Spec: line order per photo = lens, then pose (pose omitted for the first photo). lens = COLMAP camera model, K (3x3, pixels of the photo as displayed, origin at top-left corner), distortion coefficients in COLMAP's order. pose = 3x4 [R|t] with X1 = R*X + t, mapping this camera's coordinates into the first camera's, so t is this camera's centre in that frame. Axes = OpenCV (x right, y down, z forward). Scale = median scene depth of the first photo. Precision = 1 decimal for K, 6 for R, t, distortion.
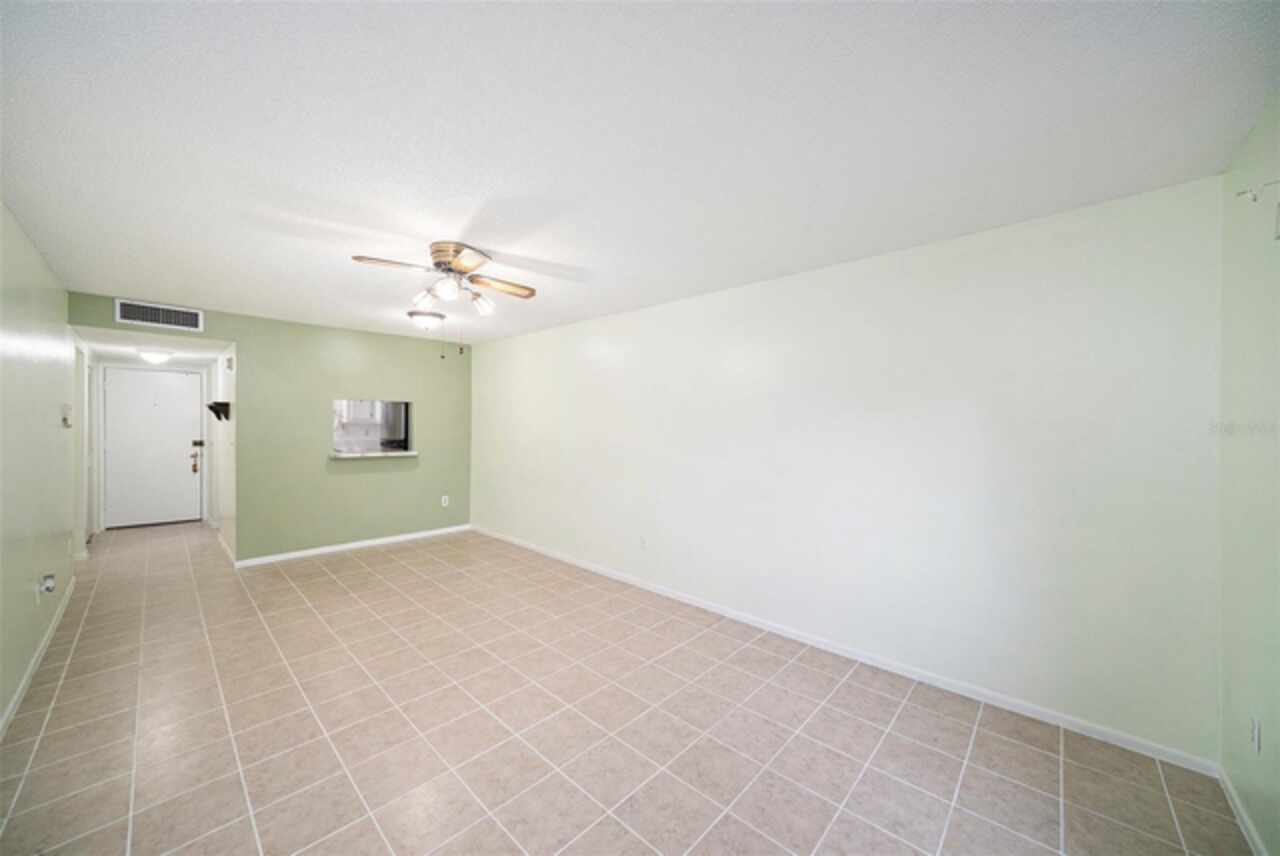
lens RADIAL K [[450.2, 0, 629.1], [0, 450.2, 429.3], [0, 0, 1]] dist [-0.000595, -0.000007]
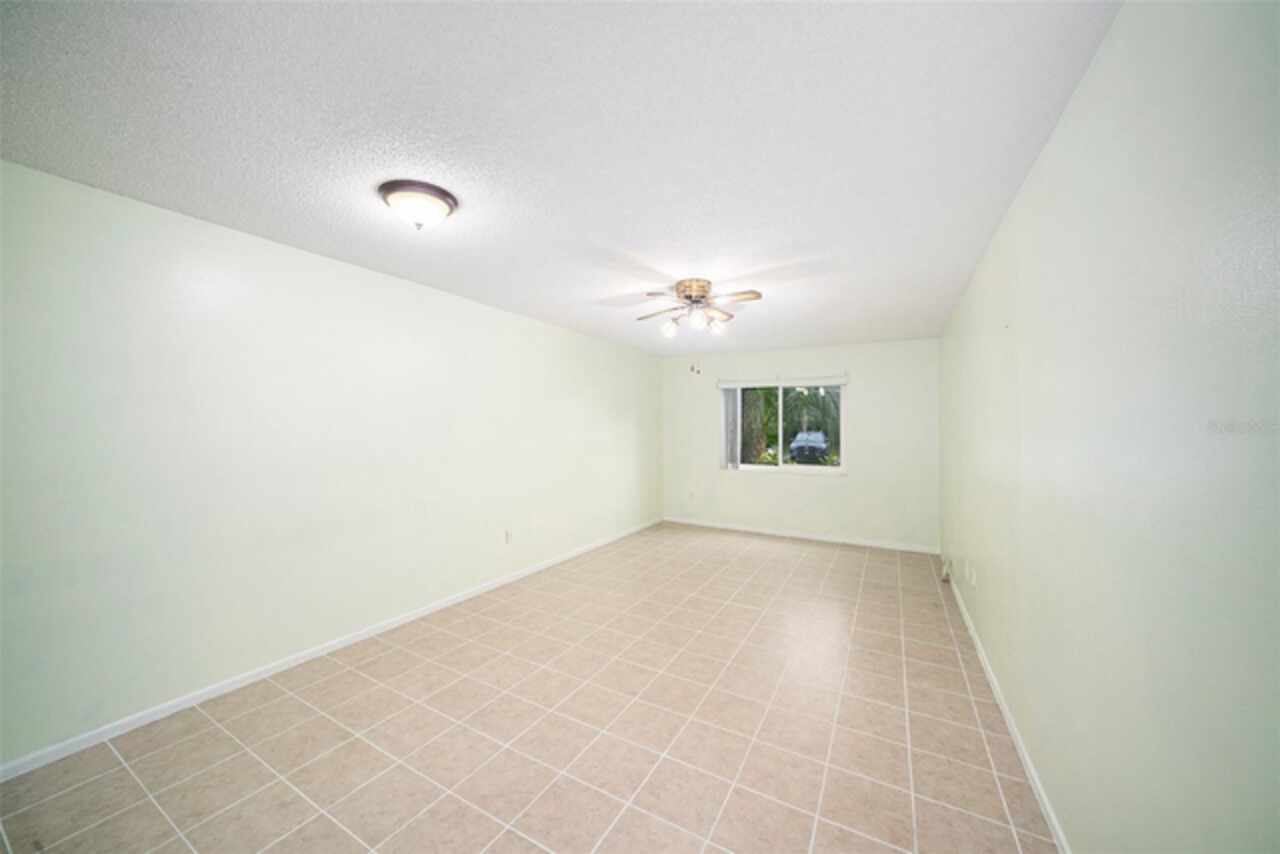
lens RADIAL K [[450.2, 0, 630.4], [0, 450.2, 428.5], [0, 0, 1]] dist [-0.000595, -0.000007]
pose [[-0.236968, -0.008317, 0.971482, -1.107705], [-0.016084, 0.999860, 0.004636, -0.003336], [-0.971384, -0.014527, -0.237068, 1.064182]]
